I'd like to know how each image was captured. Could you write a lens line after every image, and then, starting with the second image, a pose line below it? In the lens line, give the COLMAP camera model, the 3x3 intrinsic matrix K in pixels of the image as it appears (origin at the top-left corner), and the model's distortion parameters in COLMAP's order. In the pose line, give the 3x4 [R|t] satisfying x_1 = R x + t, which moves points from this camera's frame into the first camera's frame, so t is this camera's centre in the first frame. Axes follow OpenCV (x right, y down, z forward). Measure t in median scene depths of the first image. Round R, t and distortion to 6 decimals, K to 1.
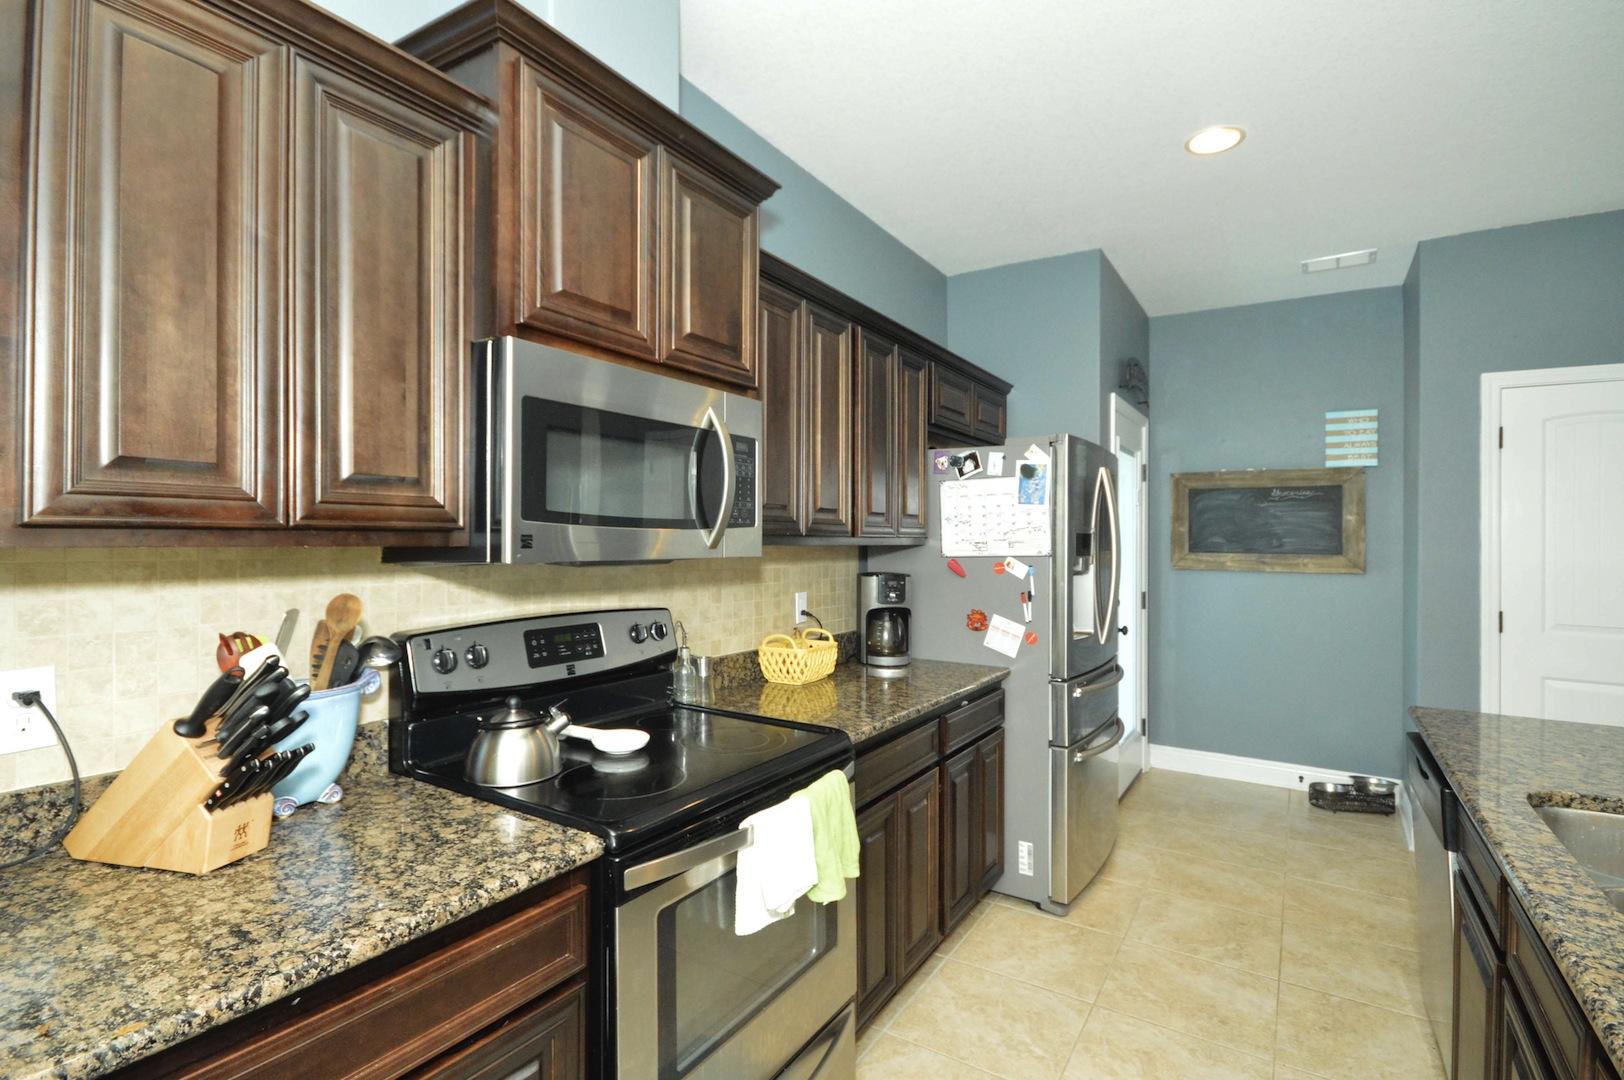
lens RADIAL K [[776.8, 0, 816.1], [0, 776.8, 545.8], [0, 0, 1]] dist [-0.001202, -0.000052]
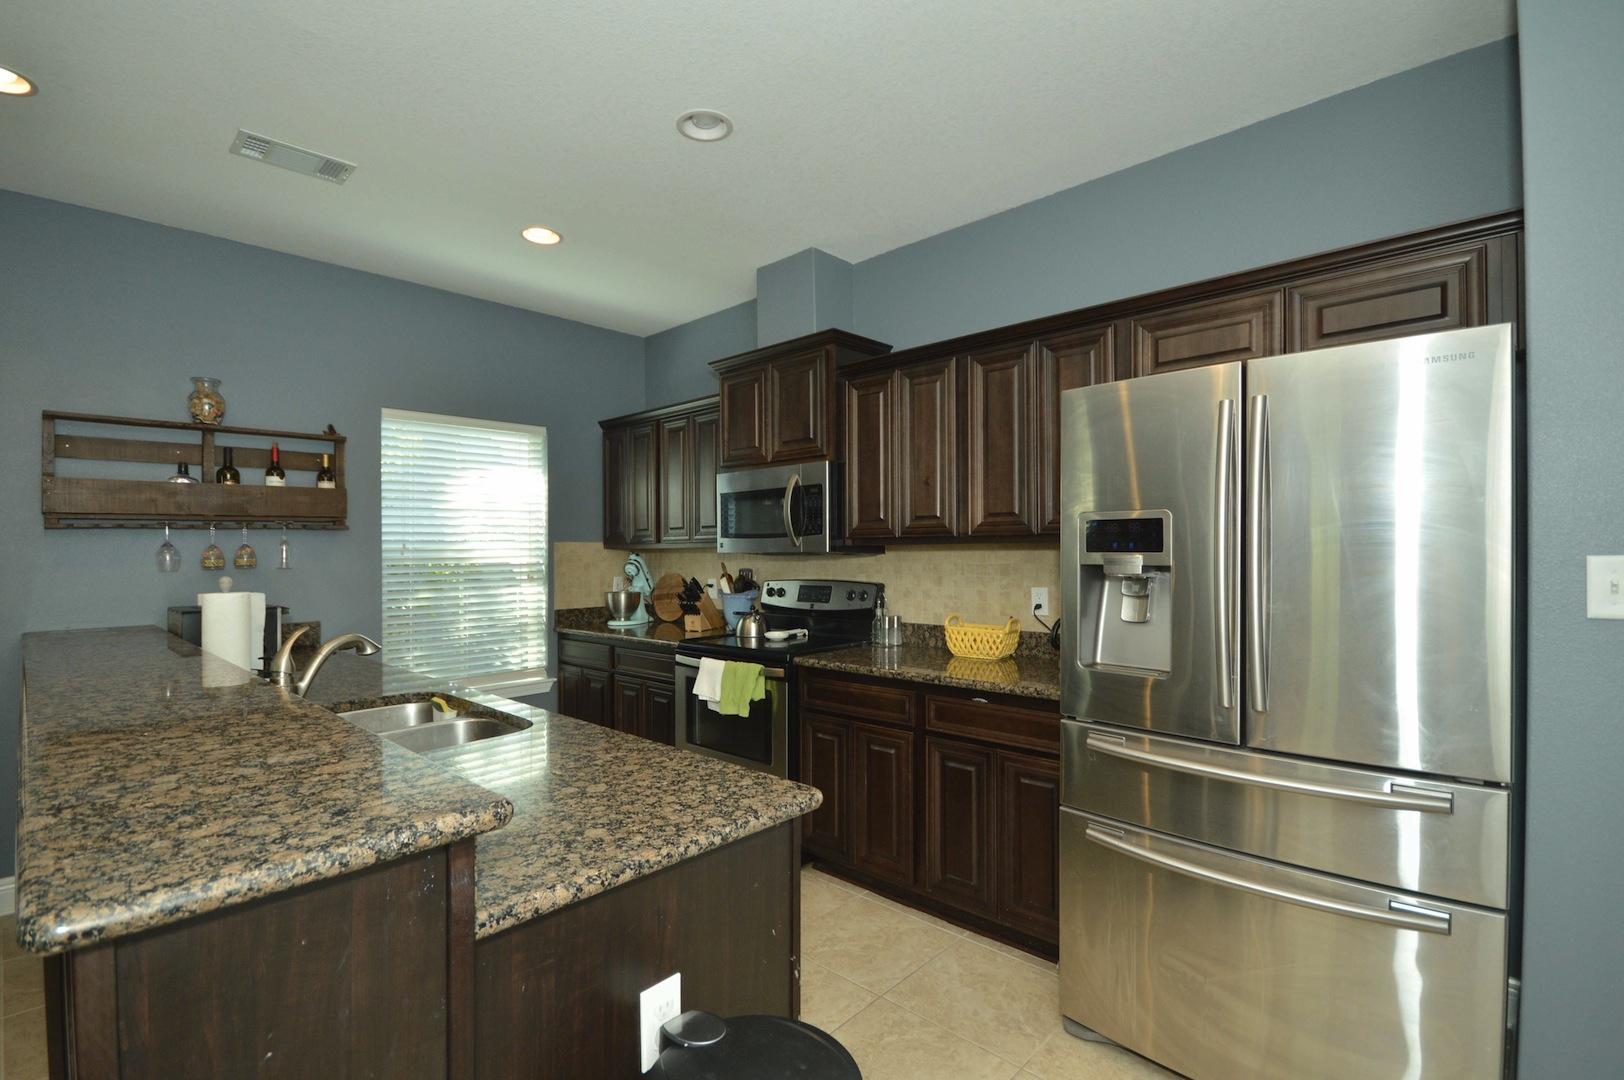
lens RADIAL K [[744.9, 0, 806.7], [0, 744.9, 540.5], [0, 0, 1]] dist [0.001671, 0.000549]
pose [[-0.184610, -0.023824, -0.982523, 1.066302], [-0.002384, 0.999714, -0.023793, 0.019596], [0.982809, -0.002050, -0.184614, 0.867095]]
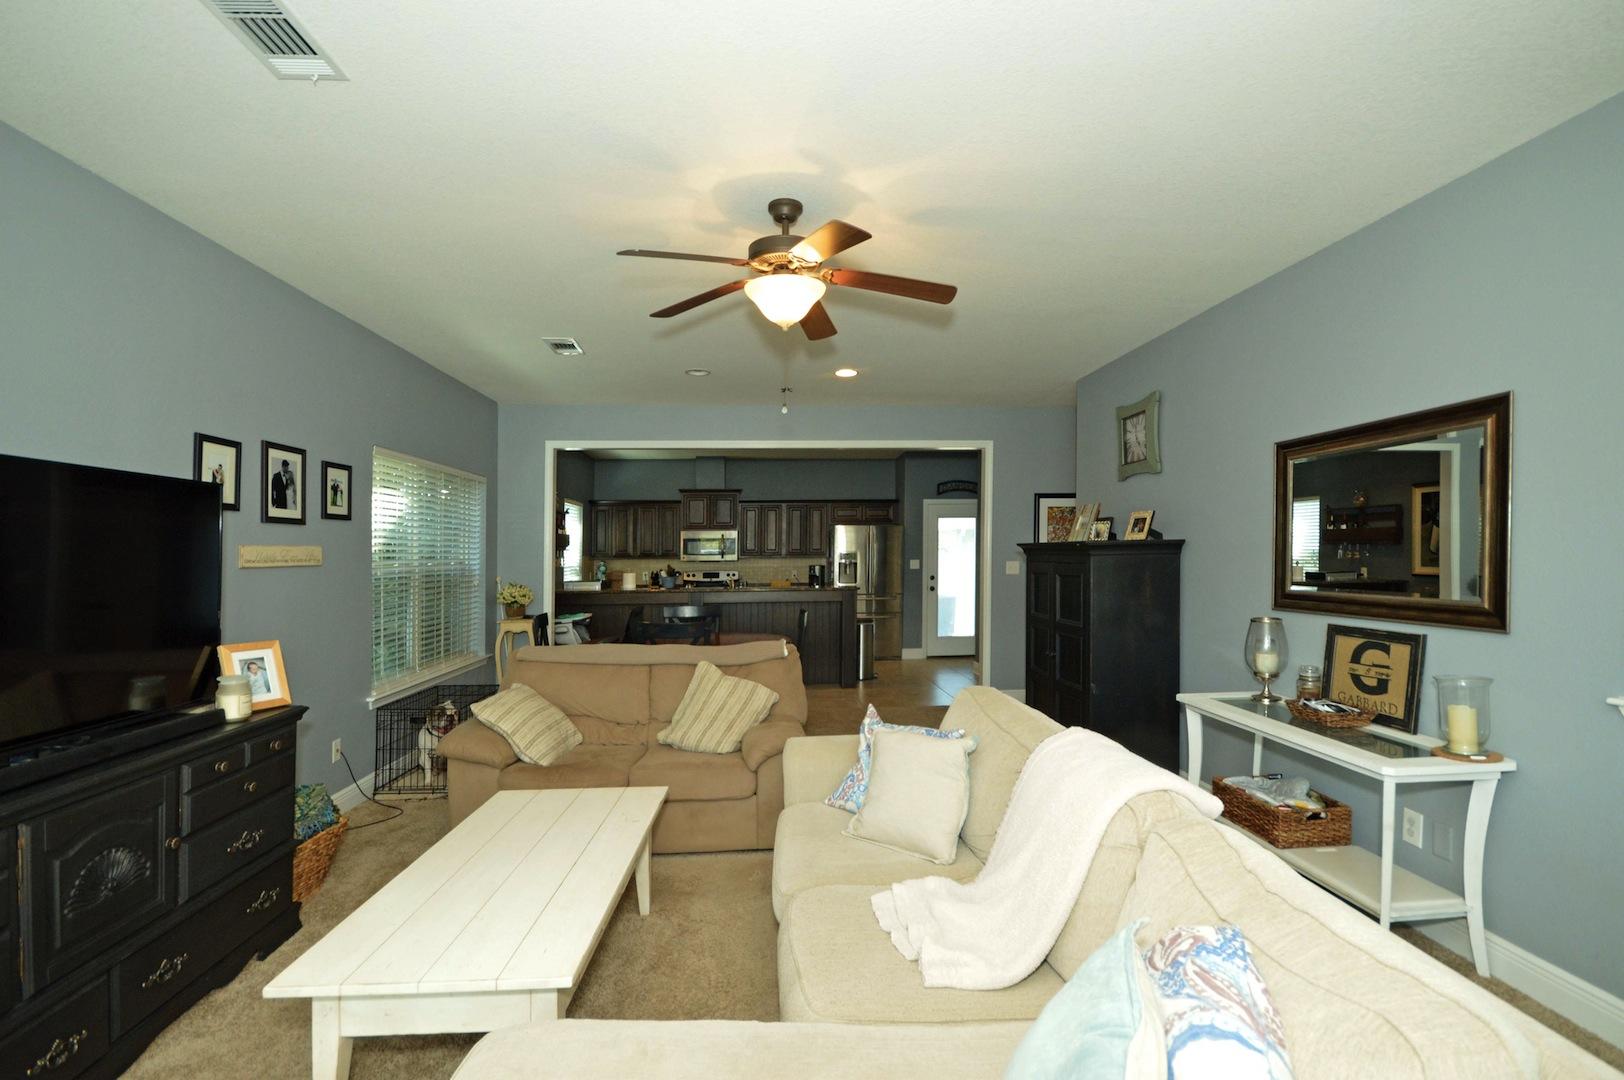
lens RADIAL K [[709.7, 0, 816.1], [0, 709.7, 535.9], [0, 0, 1]] dist [0.002859, 0.000264]
pose [[0.598540, -0.039016, -0.800142, 2.843284], [0.007528, 0.999043, -0.043084, 0.043175], [0.801058, 0.019764, 0.598261, -1.009995]]
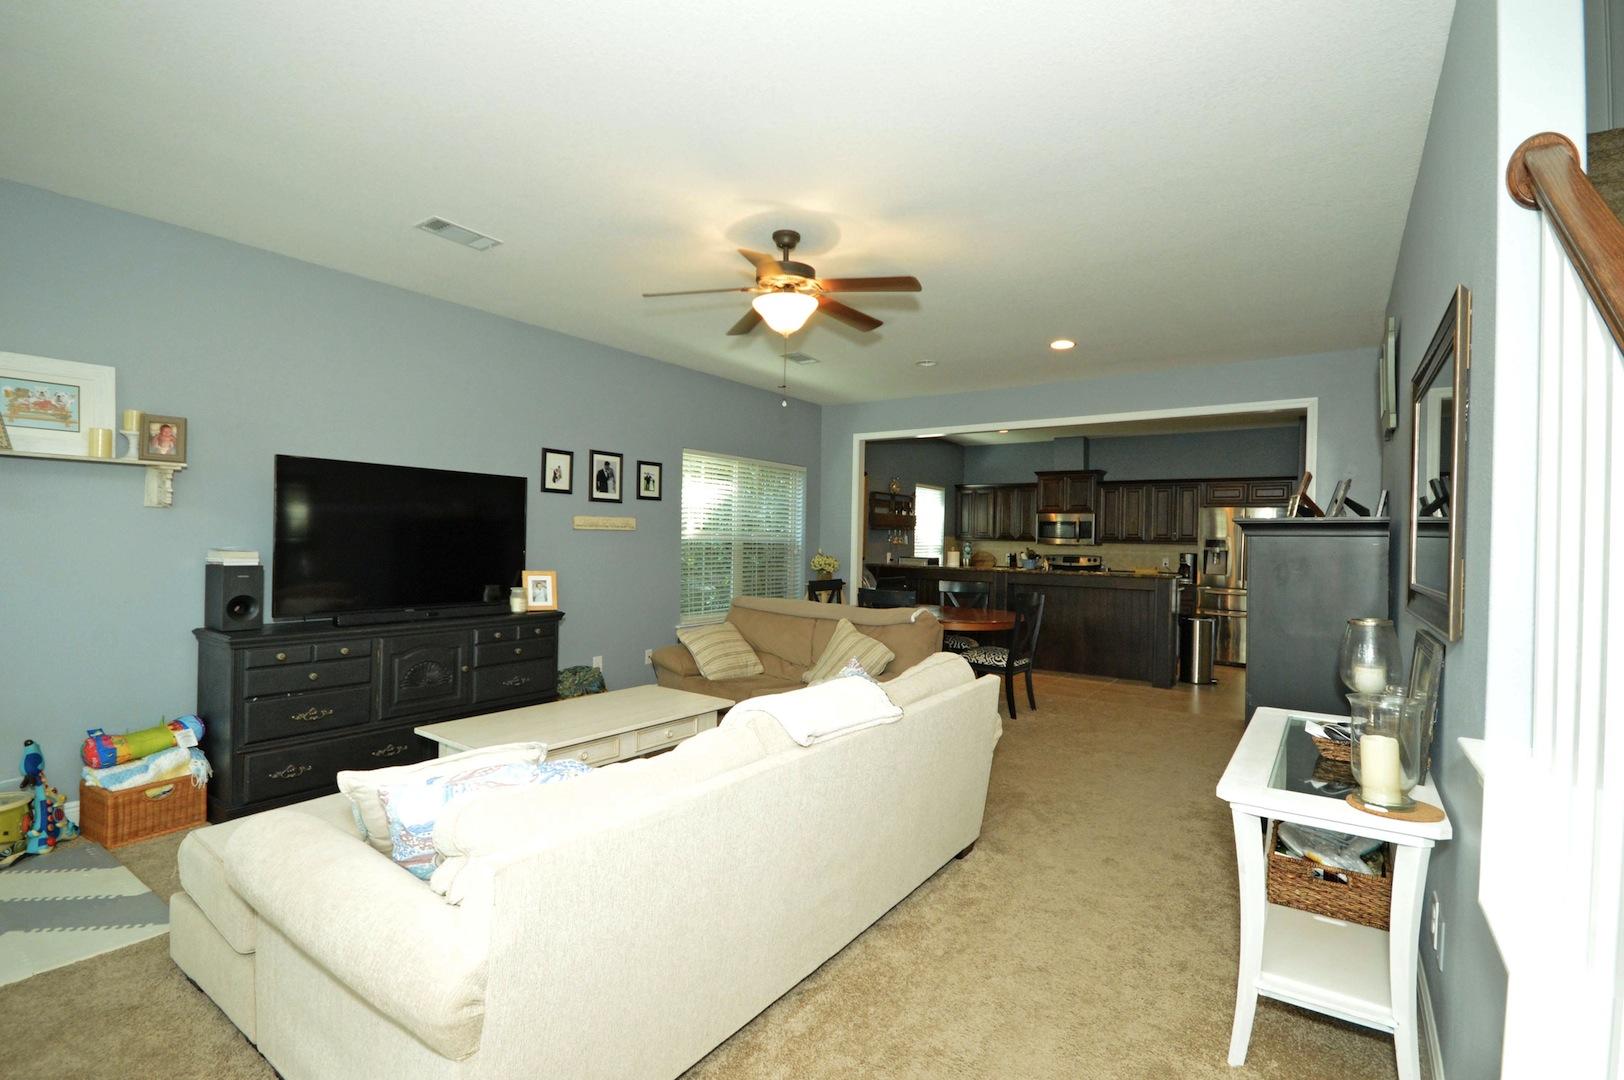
lens RADIAL K [[730.9, 0, 832.2], [0, 730.9, 521.0], [0, 0, 1]] dist [-0.000904, 0.000180]
pose [[-0.025640, -0.040060, -0.998868, 3.231839], [-0.031171, 0.998743, -0.039255, 0.069128], [0.999185, 0.030129, -0.026857, -0.387108]]
